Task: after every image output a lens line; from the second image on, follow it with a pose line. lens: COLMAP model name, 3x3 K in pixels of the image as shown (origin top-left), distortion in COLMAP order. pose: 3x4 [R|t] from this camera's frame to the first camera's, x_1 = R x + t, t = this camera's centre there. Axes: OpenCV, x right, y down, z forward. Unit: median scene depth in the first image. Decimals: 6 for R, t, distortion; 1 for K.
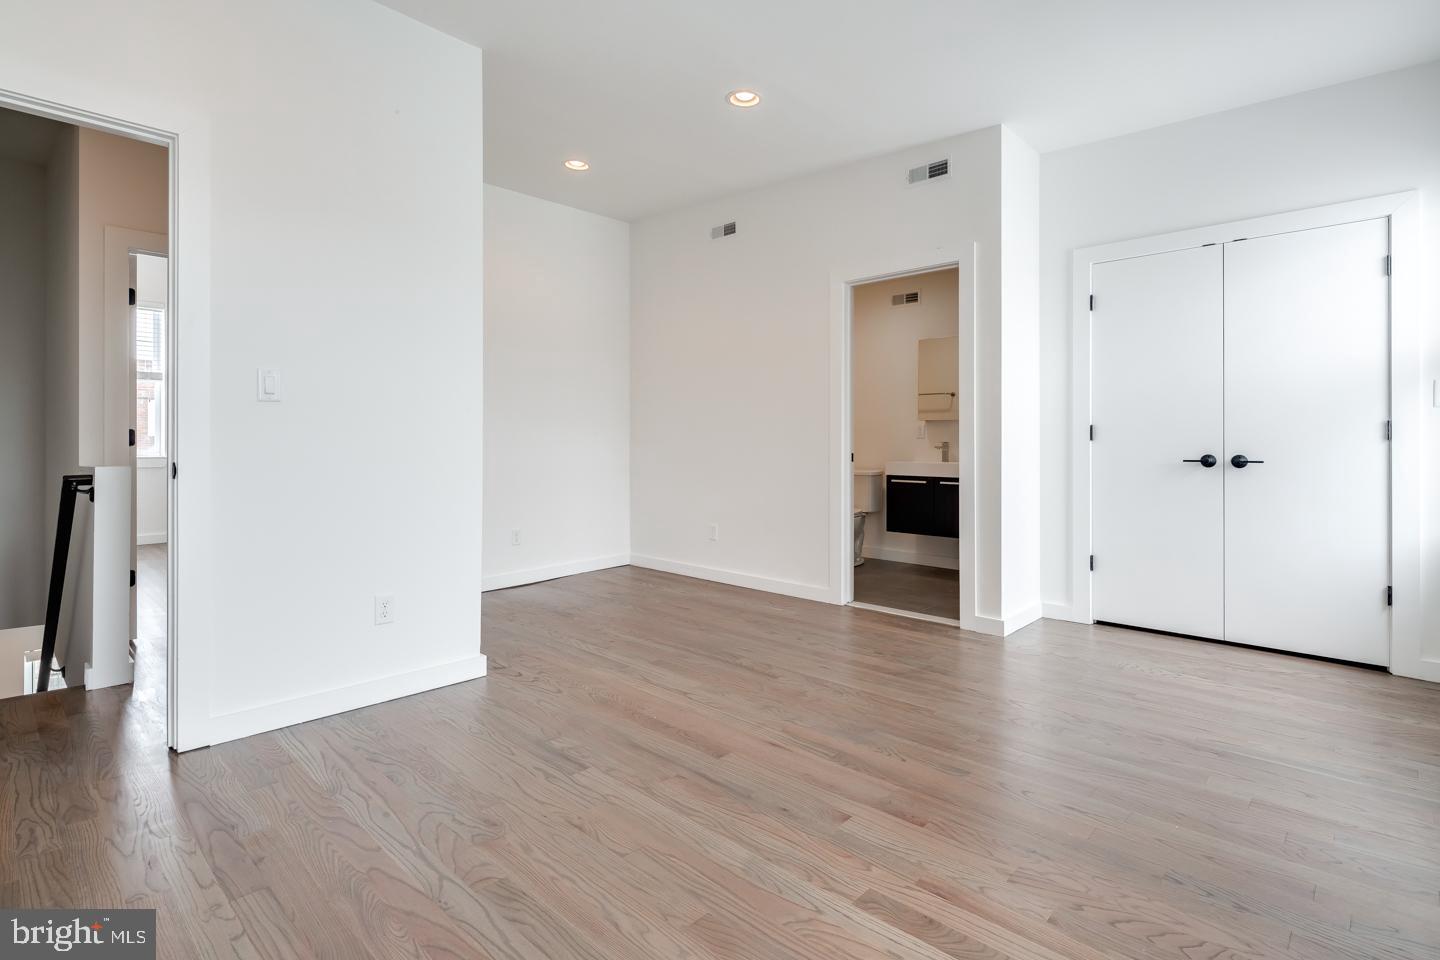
lens RADIAL K [[702.6, 0, 717.8], [0, 702.6, 443.4], [0, 0, 1]] dist [0.002673, -0.002954]
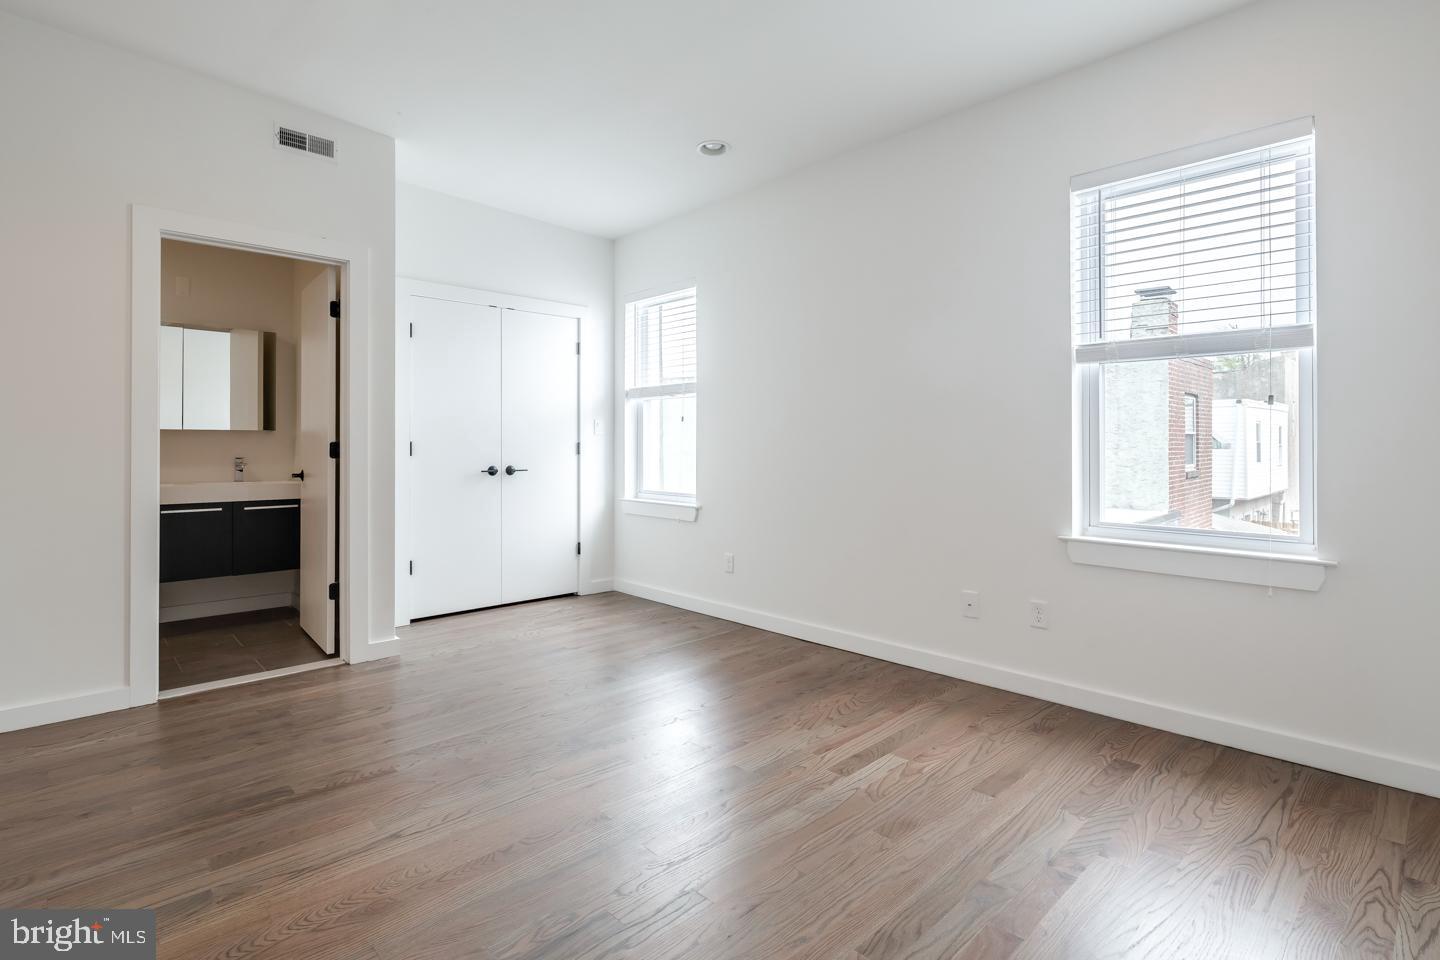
lens RADIAL K [[702.6, 0, 692.8], [0, 702.6, 439.9], [0, 0, 1]] dist [0.002673, -0.002954]
pose [[0.060122, 0.010004, 0.998141, -0.671026], [-0.000003, 0.999950, -0.010022, -0.021686], [-0.998191, 0.000599, 0.060119, 0.627098]]
